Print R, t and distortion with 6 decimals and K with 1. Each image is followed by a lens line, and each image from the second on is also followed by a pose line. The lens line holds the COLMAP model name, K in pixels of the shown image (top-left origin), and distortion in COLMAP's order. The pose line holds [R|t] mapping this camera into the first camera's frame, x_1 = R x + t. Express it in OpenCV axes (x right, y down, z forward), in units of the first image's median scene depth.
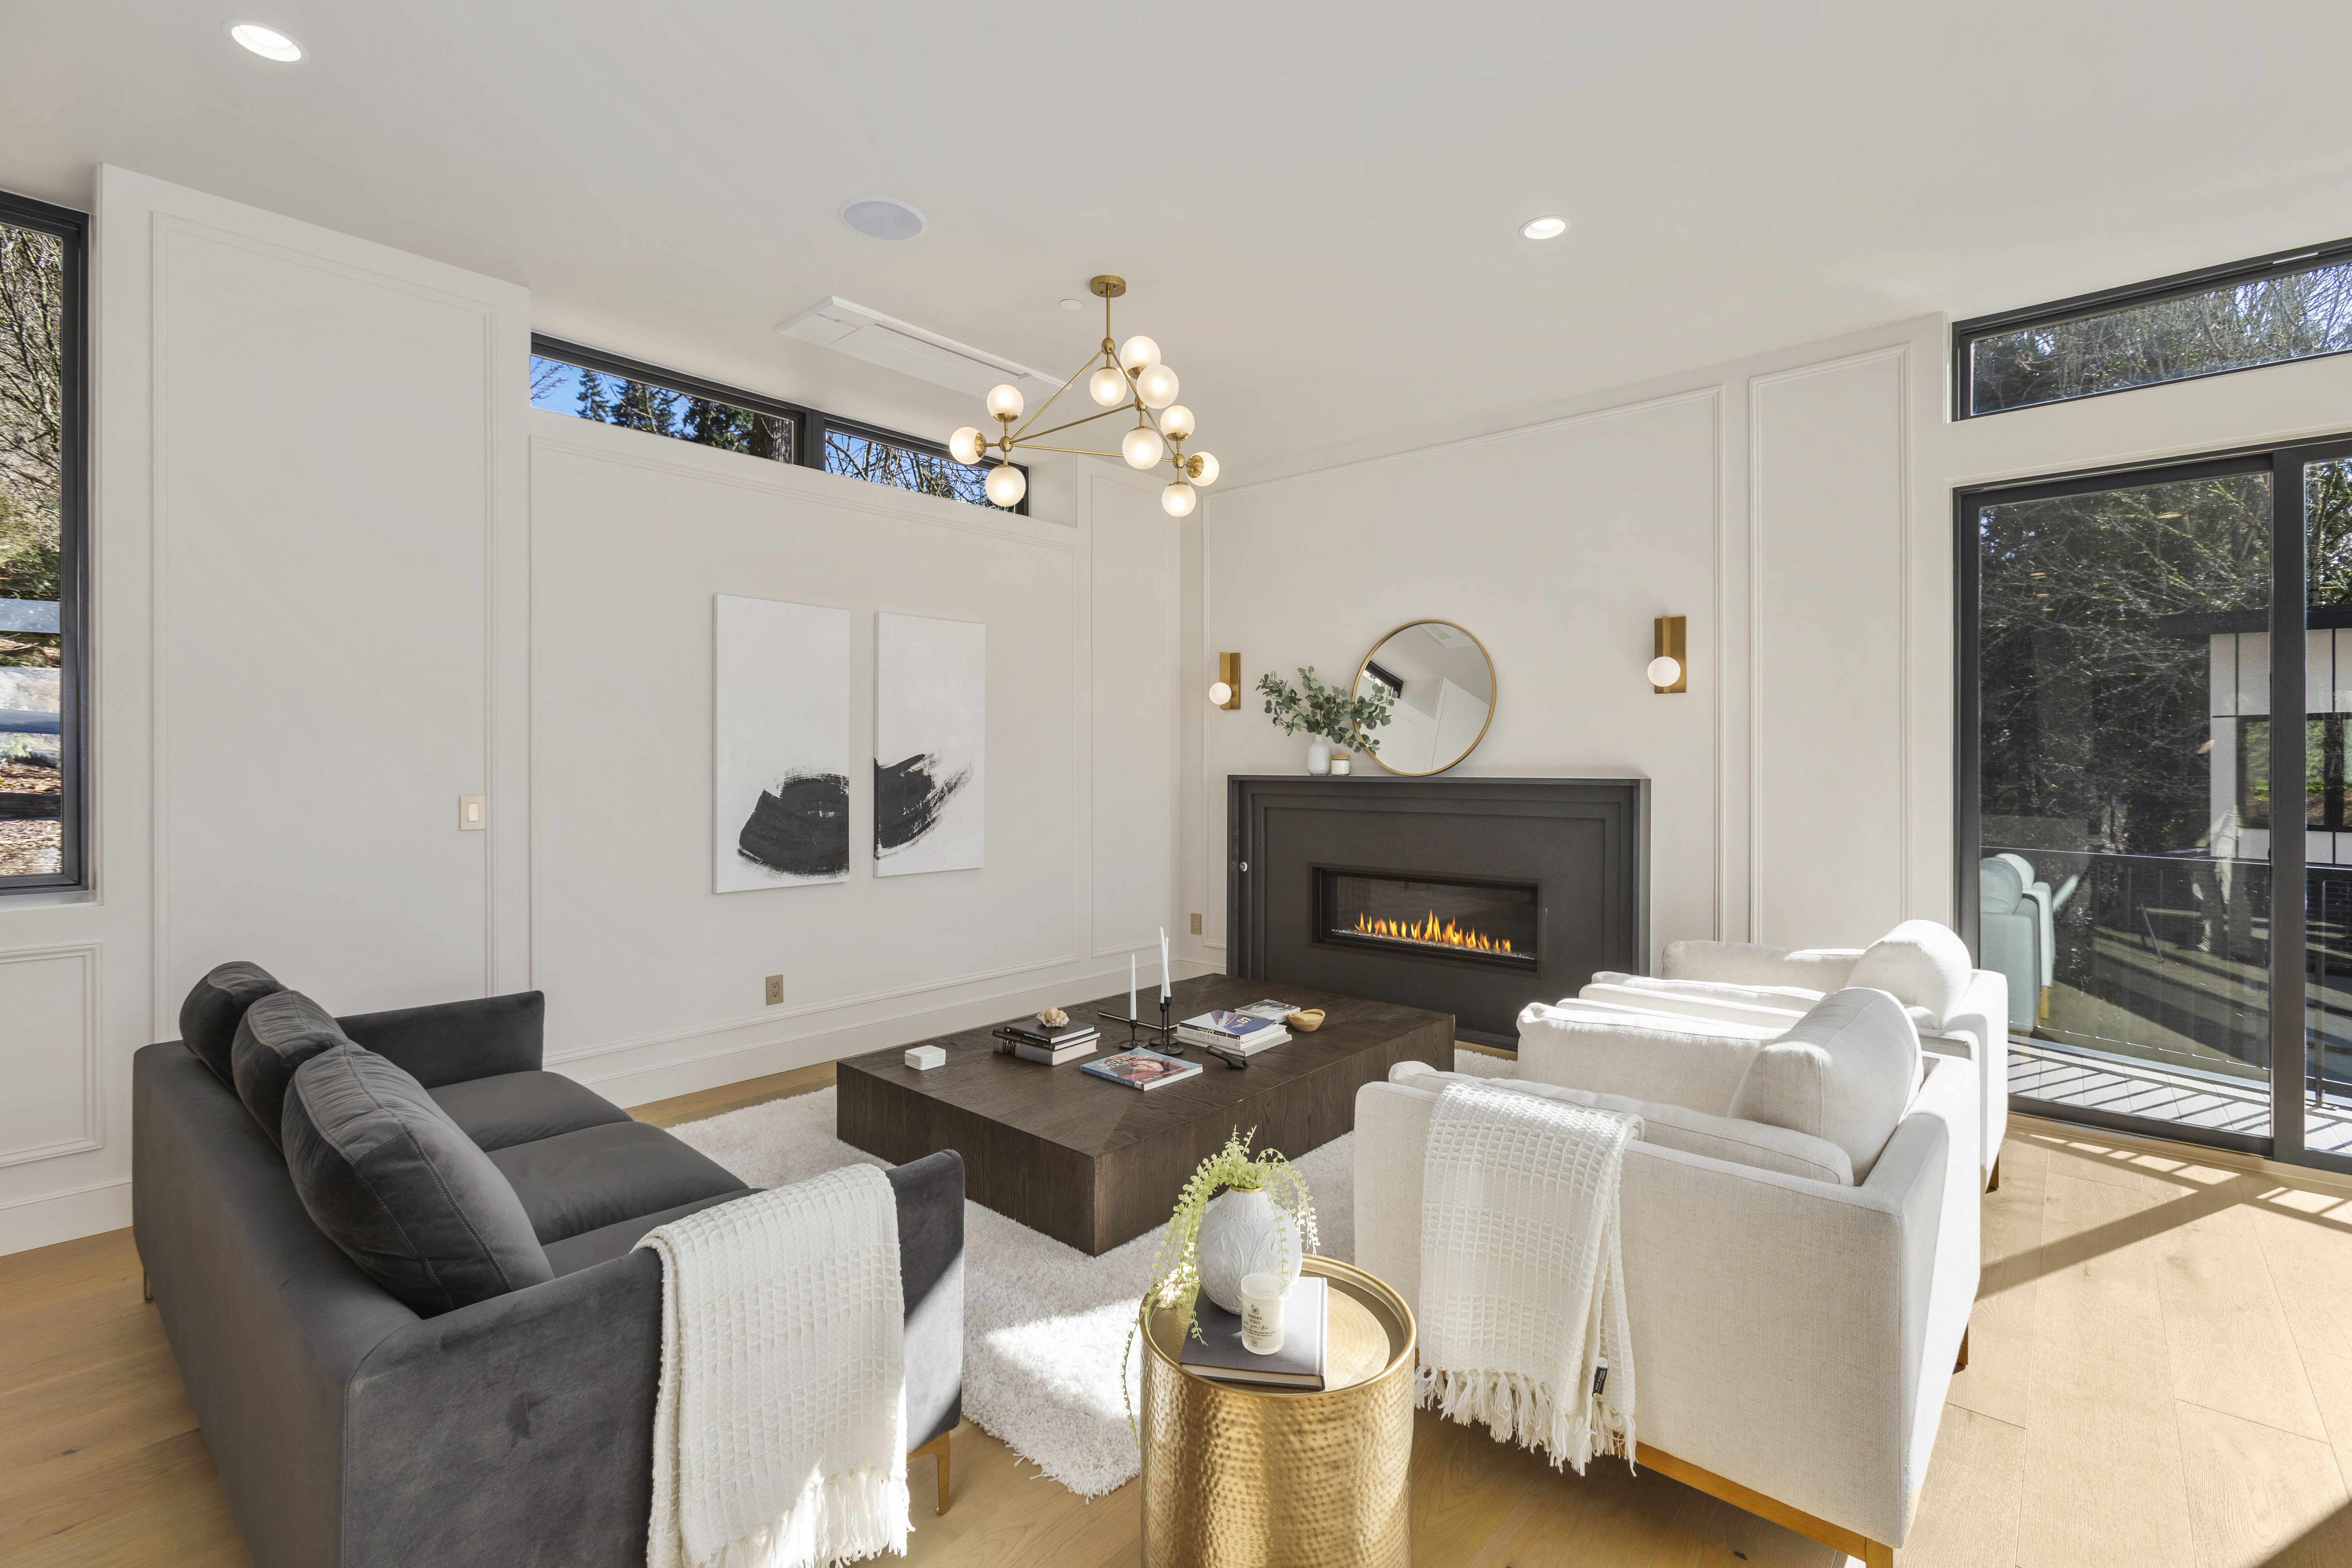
lens RADIAL K [[1036.2, 0, 1174.1], [0, 1036.2, 763.9], [0, 0, 1]] dist [0.004420, -0.000218]
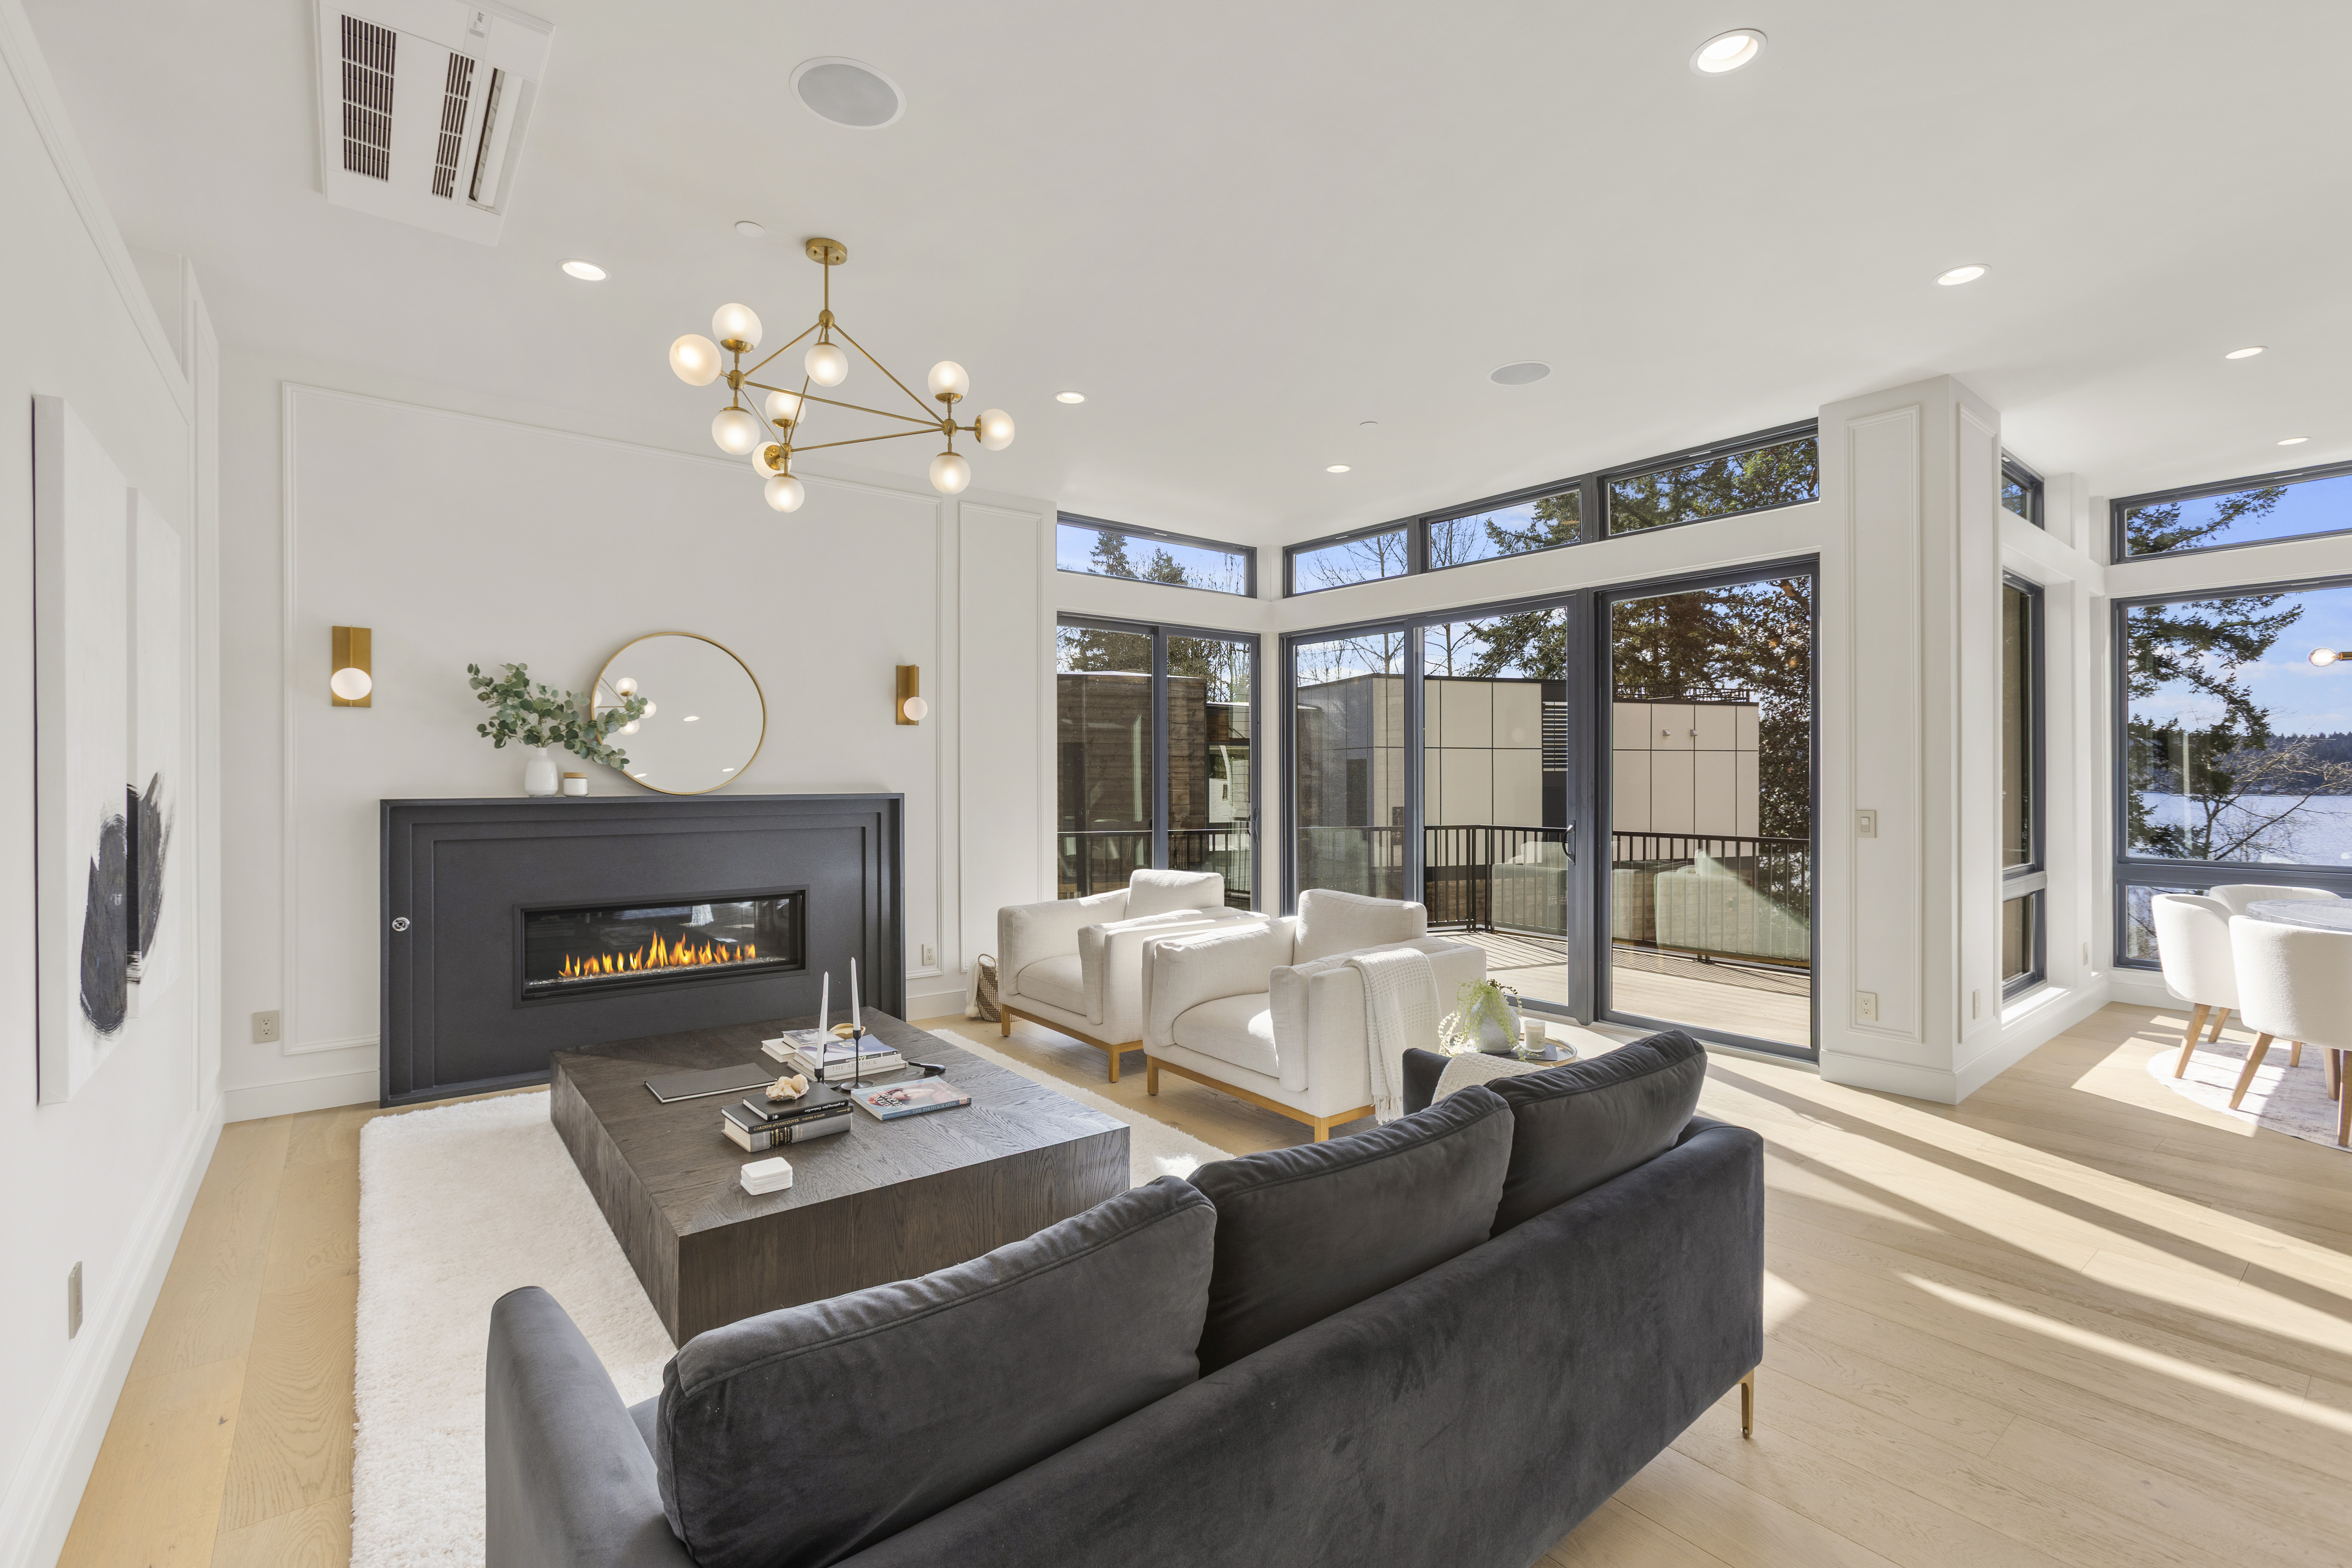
lens RADIAL K [[1036.2, 0, 1168.8], [0, 1036.2, 783.0], [0, 0, 1]] dist [0.004420, -0.000218]
pose [[0.153708, -0.007289, 0.988089, -0.615470], [0.014968, 0.999875, 0.005048, 0.003291], [-0.988003, 0.014014, 0.153798, 0.377625]]
